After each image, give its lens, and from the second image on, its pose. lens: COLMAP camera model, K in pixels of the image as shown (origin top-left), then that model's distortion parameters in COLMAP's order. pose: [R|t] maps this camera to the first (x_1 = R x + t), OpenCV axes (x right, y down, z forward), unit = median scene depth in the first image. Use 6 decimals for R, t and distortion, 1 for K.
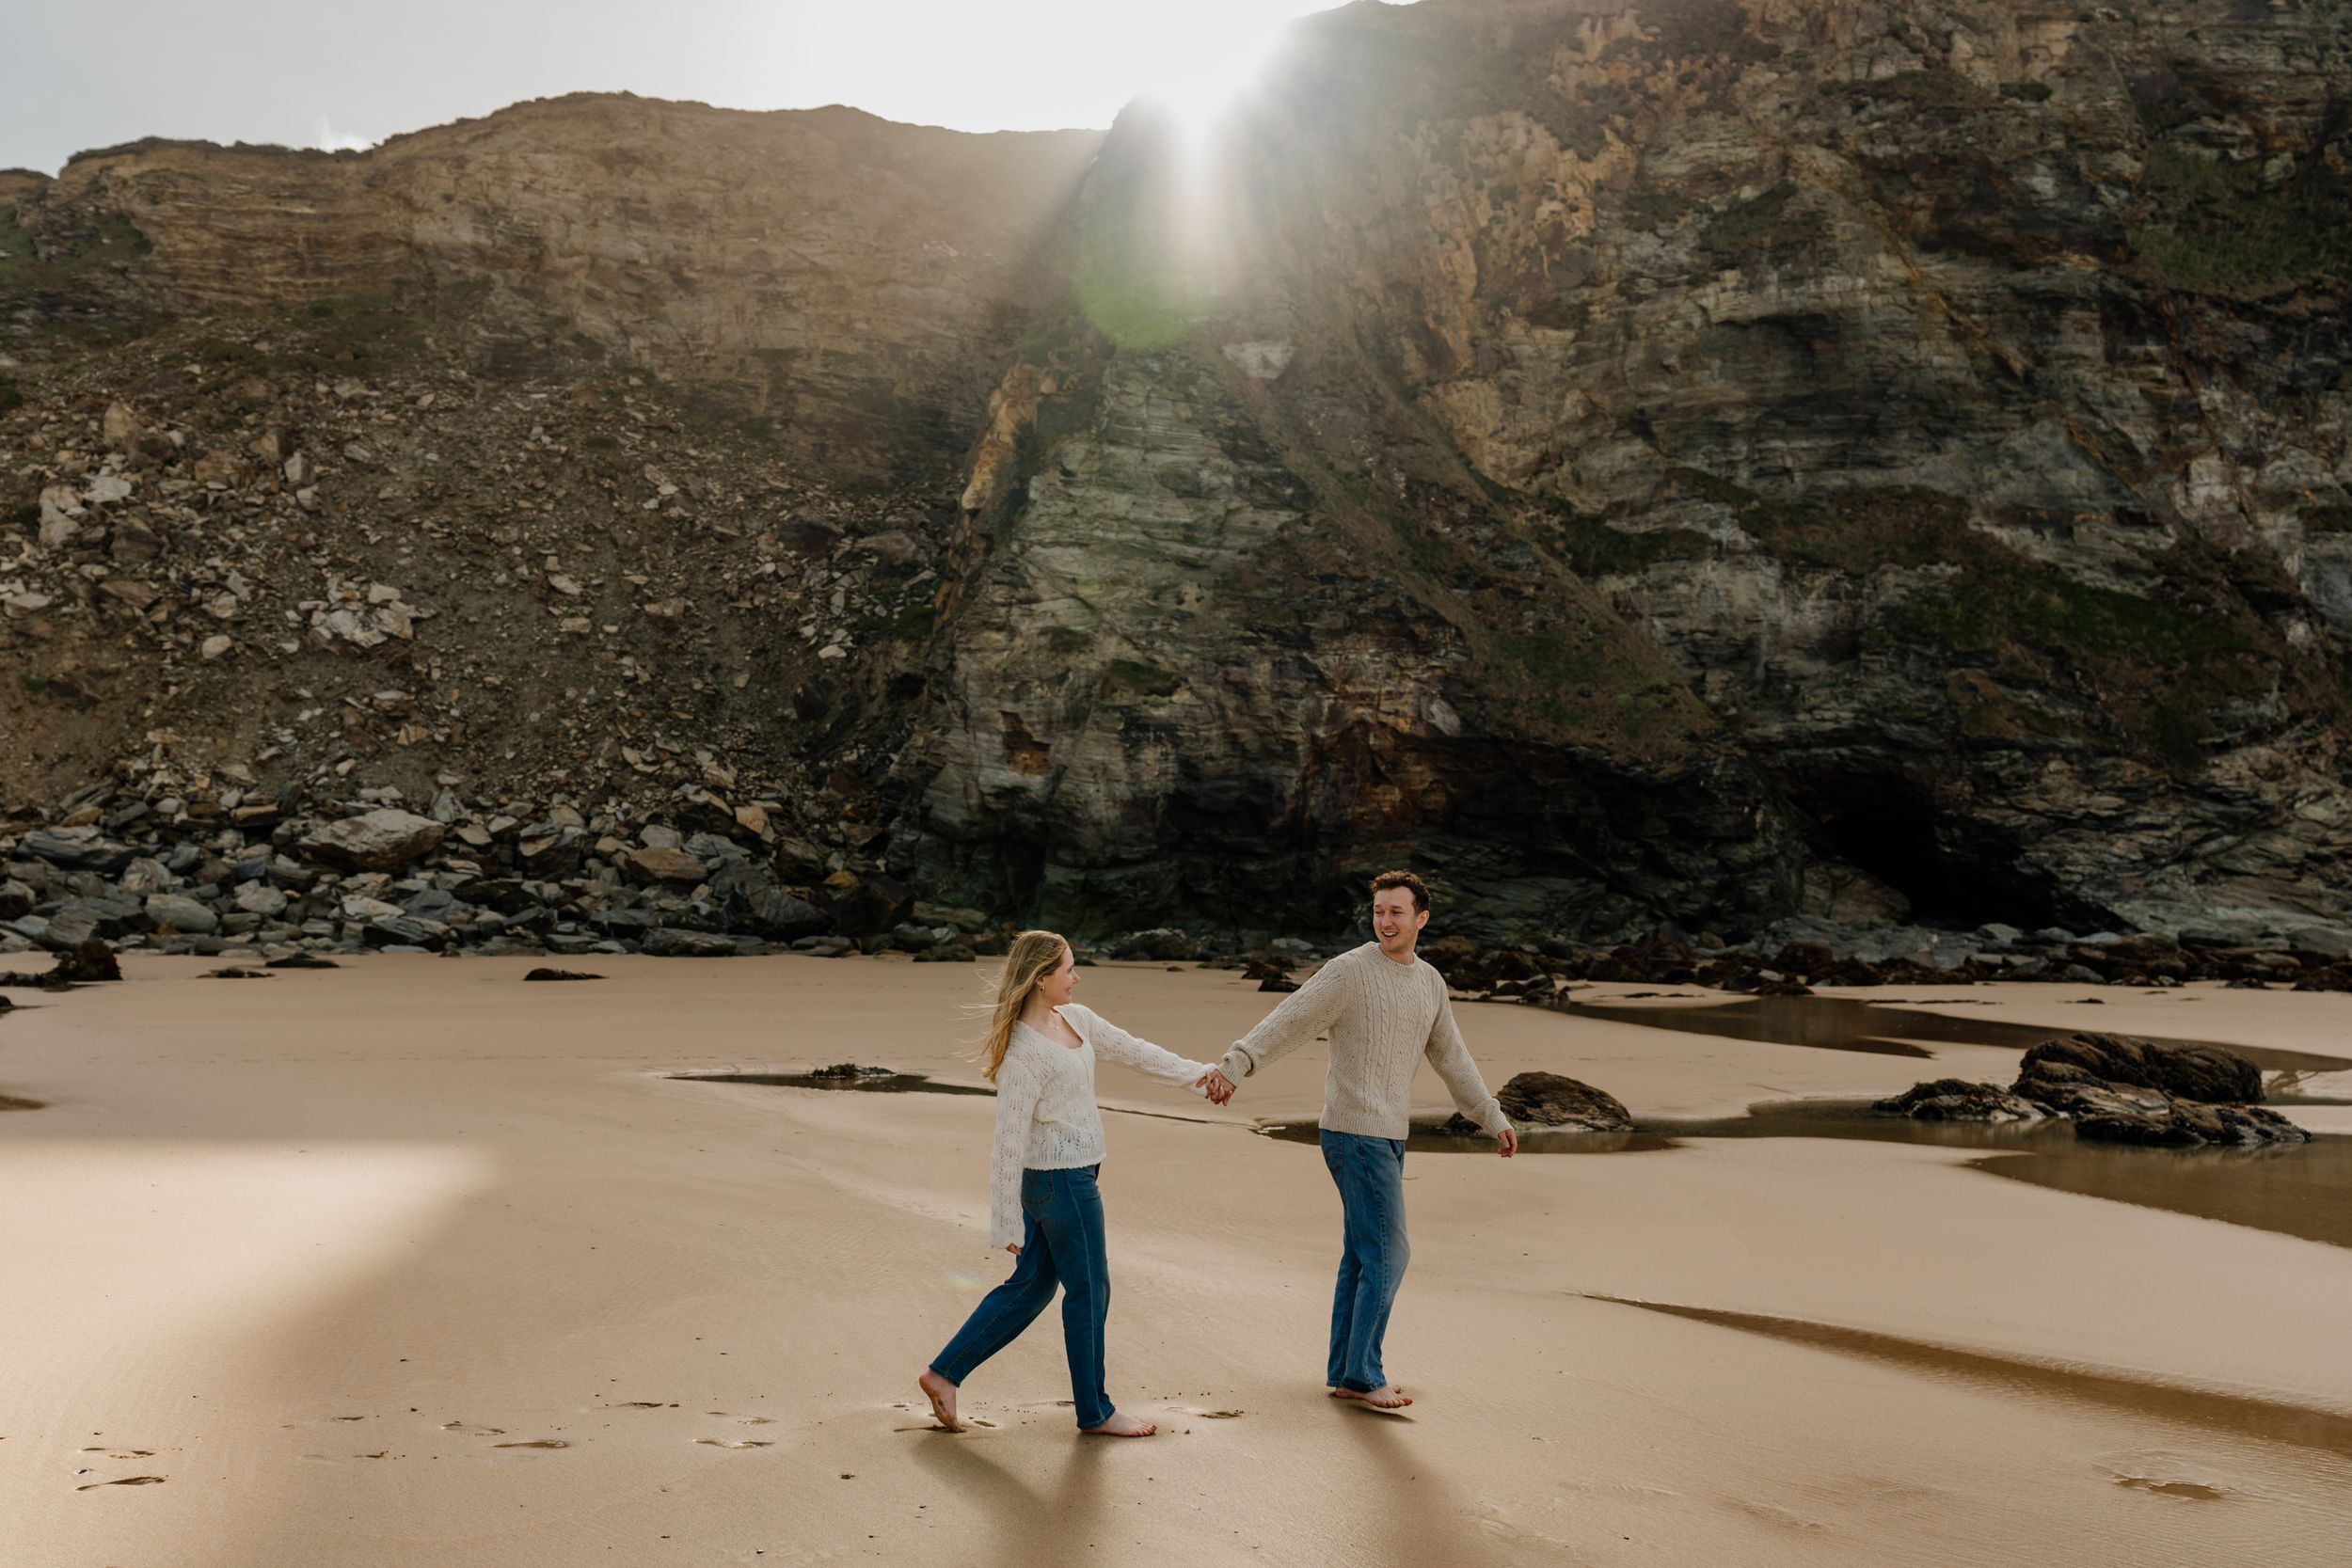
lens RADIAL K [[2056.3, 0, 1114.6], [0, 2056.3, 817.8], [0, 0, 1]] dist [-0.012798, 0.000749]
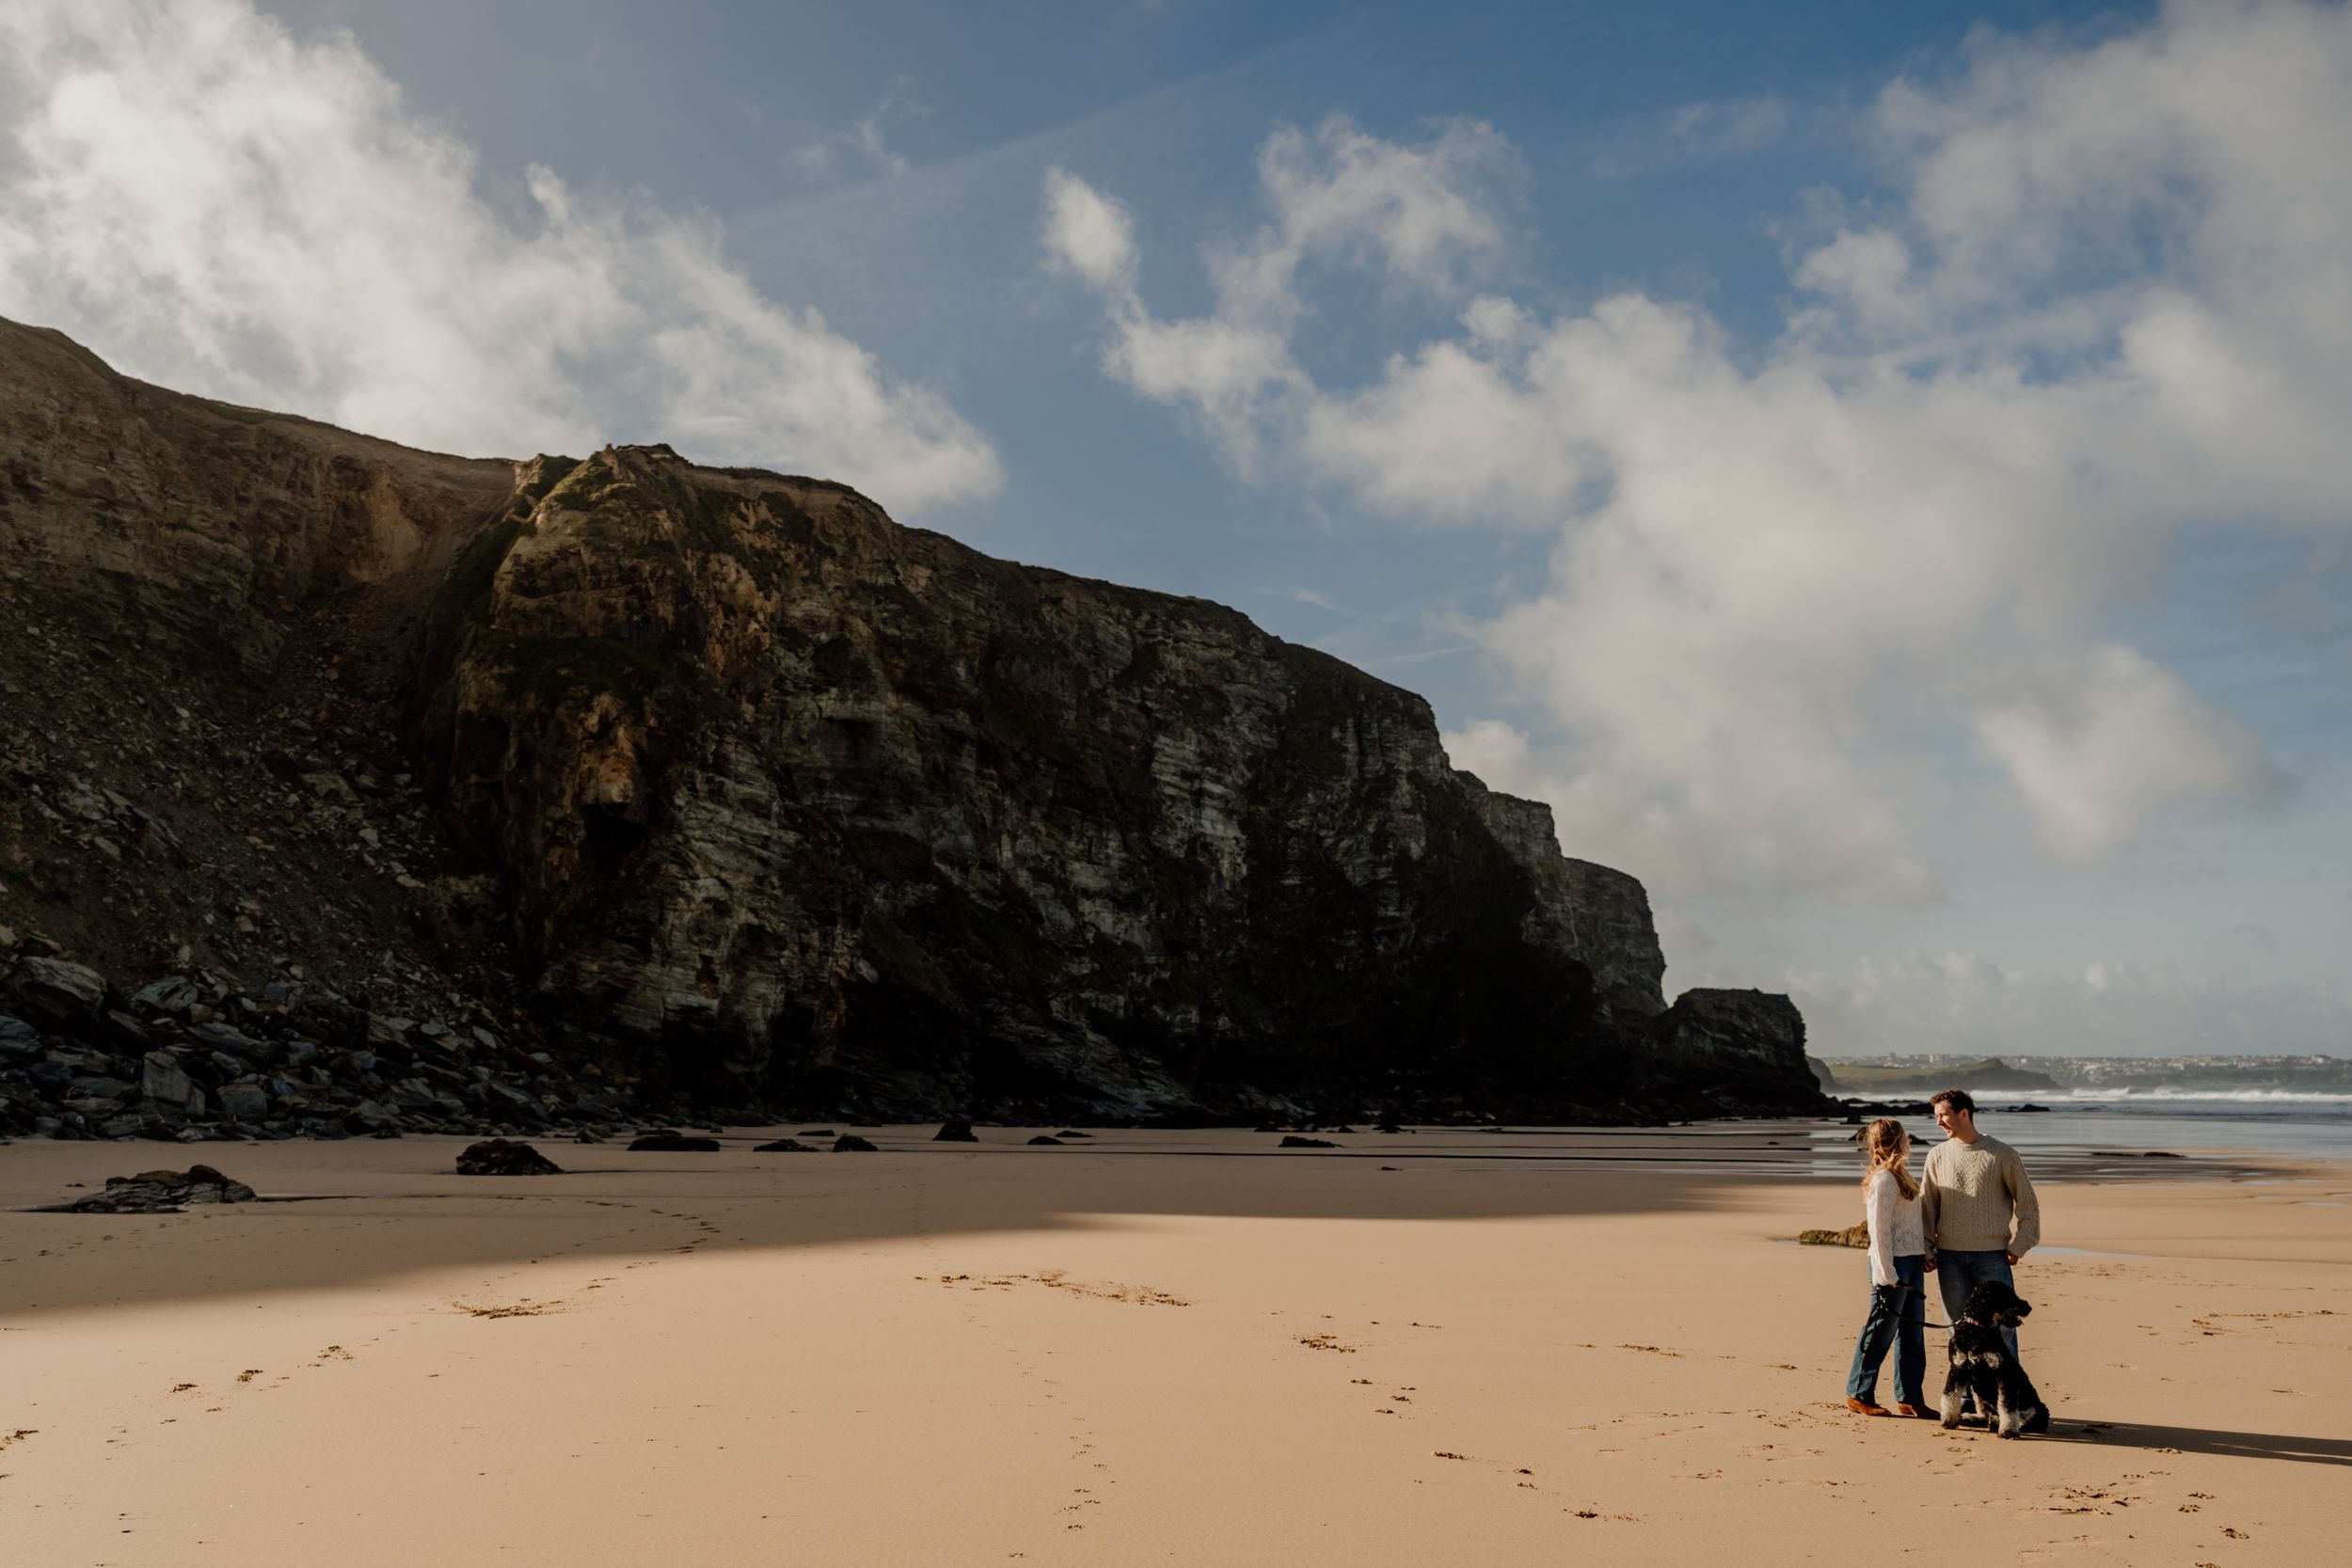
lens RADIAL K [[2019.2, 0, 1071.4], [0, 2019.2, 707.5], [0, 0, 1]] dist [-0.009007, 0.002132]
pose [[0.522053, 0.153687, 0.838952, -0.966873], [-0.035303, 0.986682, -0.158781, -0.005343], [-0.852182, 0.053274, 0.520526, 0.013163]]
